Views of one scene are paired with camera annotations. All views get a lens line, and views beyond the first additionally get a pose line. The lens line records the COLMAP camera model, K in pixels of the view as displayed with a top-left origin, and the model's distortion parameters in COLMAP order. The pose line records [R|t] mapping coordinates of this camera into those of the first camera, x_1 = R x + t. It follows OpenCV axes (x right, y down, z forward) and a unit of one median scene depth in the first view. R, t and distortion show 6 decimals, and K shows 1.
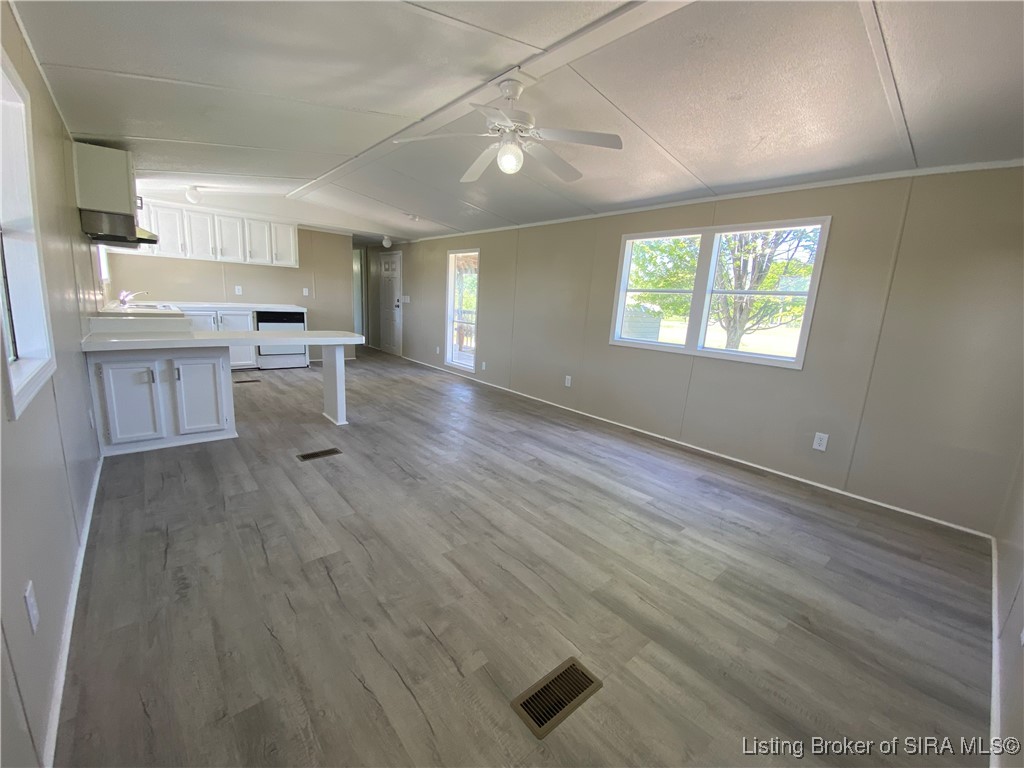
lens RADIAL K [[419.4, 0, 510.0], [0, 419.4, 380.4], [0, 0, 1]] dist [0.021769, -0.021483]
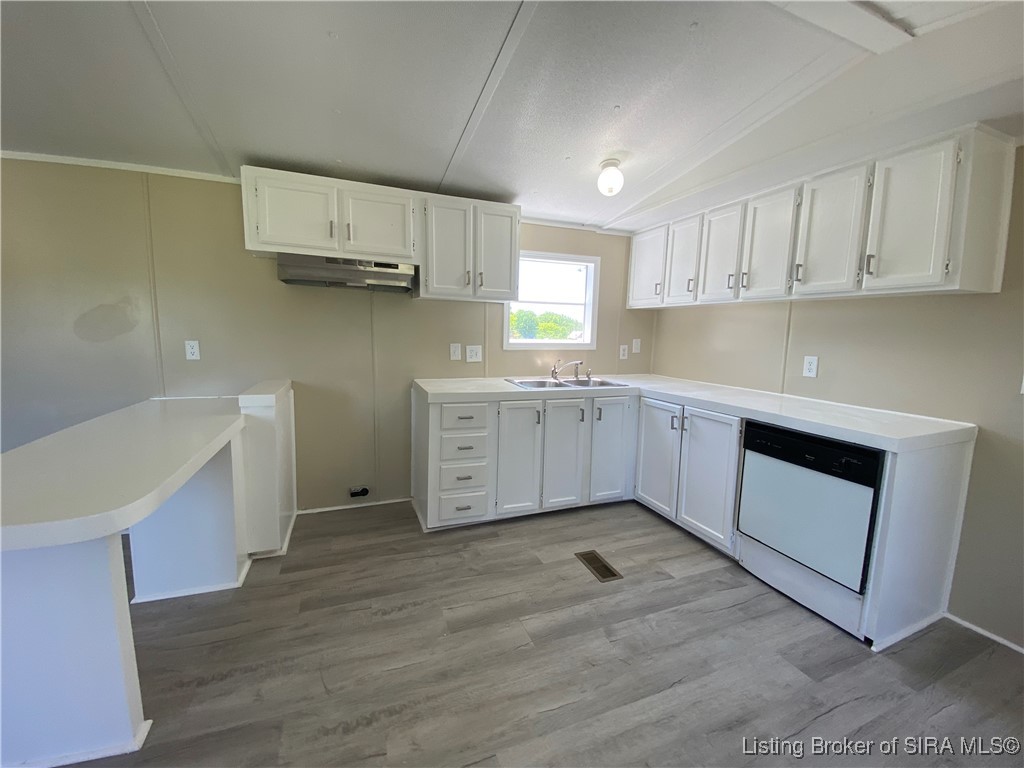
lens RADIAL K [[419.4, 0, 510.0], [0, 419.4, 380.4], [0, 0, 1]] dist [0.021769, -0.021483]
pose [[-0.327604, 0.044939, -0.943746, -0.167927], [-0.224122, 0.966662, 0.123830, -0.191623], [0.917848, 0.252082, -0.306611, 0.885370]]
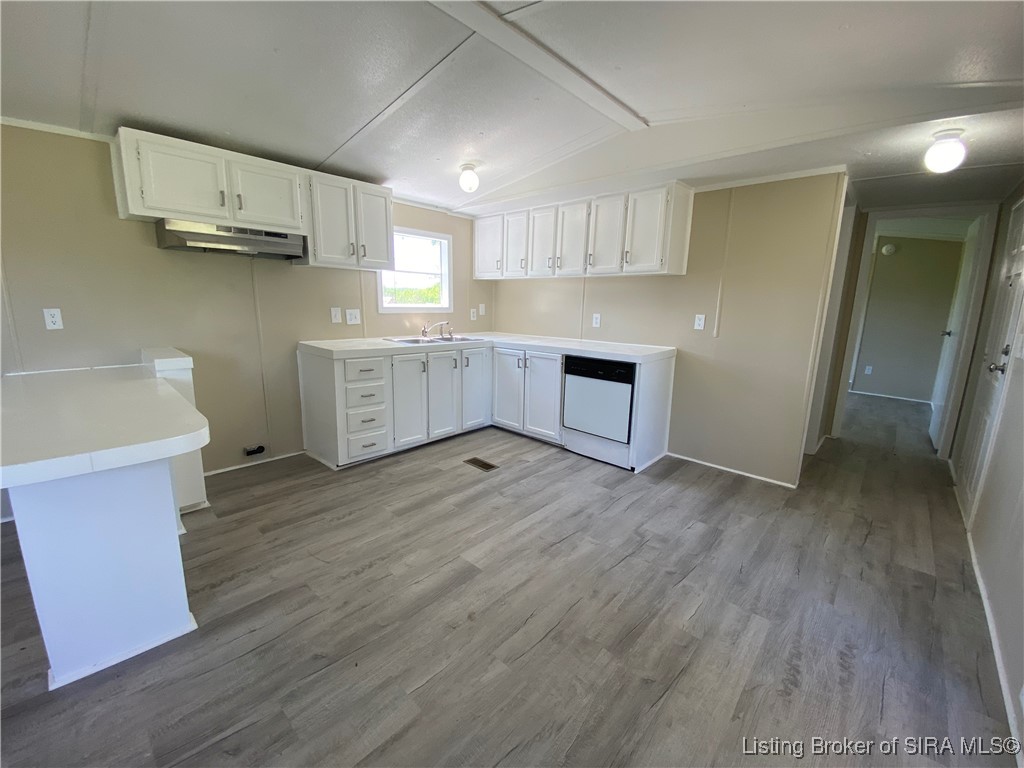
lens RADIAL K [[420.9, 0, 512.0], [0, 420.9, 384.0], [0, 0, 1]] dist [0.047329, -0.035000]
pose [[0.116812, 0.136263, -0.983762, -0.019739], [-0.205427, 0.972437, 0.110302, -0.169396], [0.971676, 0.189207, 0.141584, 0.825438]]
